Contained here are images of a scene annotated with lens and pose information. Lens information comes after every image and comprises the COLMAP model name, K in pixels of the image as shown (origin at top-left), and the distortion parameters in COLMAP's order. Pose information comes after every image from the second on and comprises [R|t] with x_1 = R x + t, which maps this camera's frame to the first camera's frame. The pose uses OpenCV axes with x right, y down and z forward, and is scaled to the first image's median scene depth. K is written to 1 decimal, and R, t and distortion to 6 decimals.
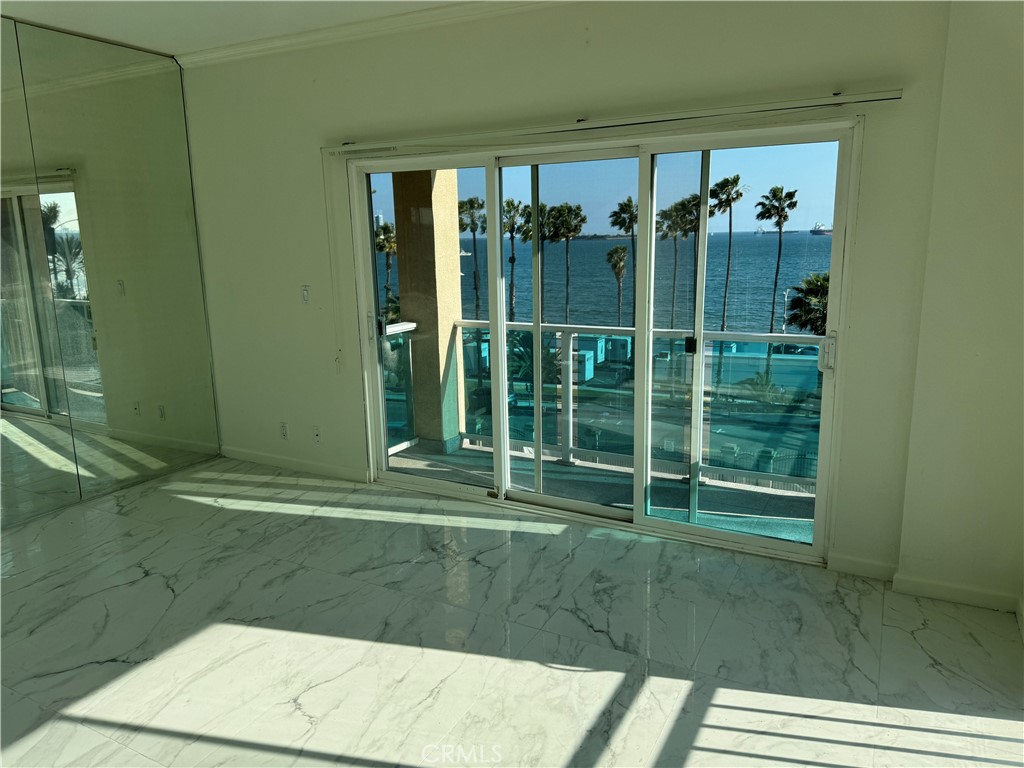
lens RADIAL K [[720.5, 0, 508.4], [0, 720.5, 377.6], [0, 0, 1]] dist [0.092413, -0.125988]
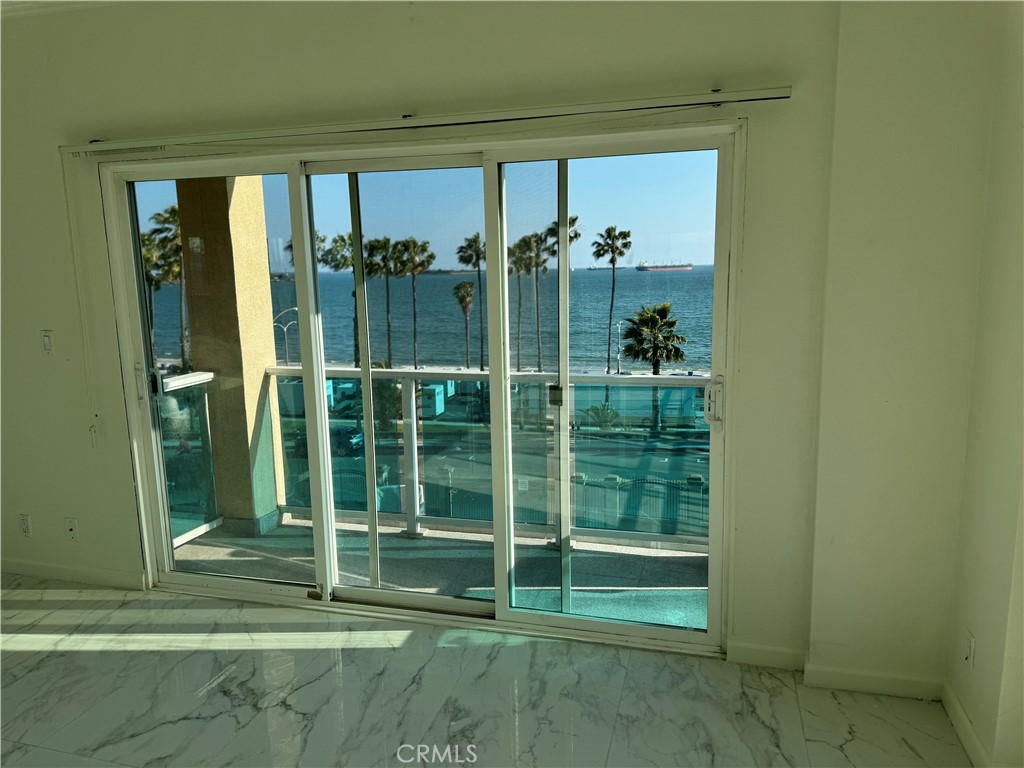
lens RADIAL K [[719.1, 0, 526.6], [0, 719.1, 386.4], [0, 0, 1]] dist [0.070257, -0.115363]
pose [[0.972550, -0.036289, 0.229849, 0.028237], [0.044178, 0.998595, -0.029267, -0.027833], [-0.228464, 0.038618, 0.972786, 0.184724]]
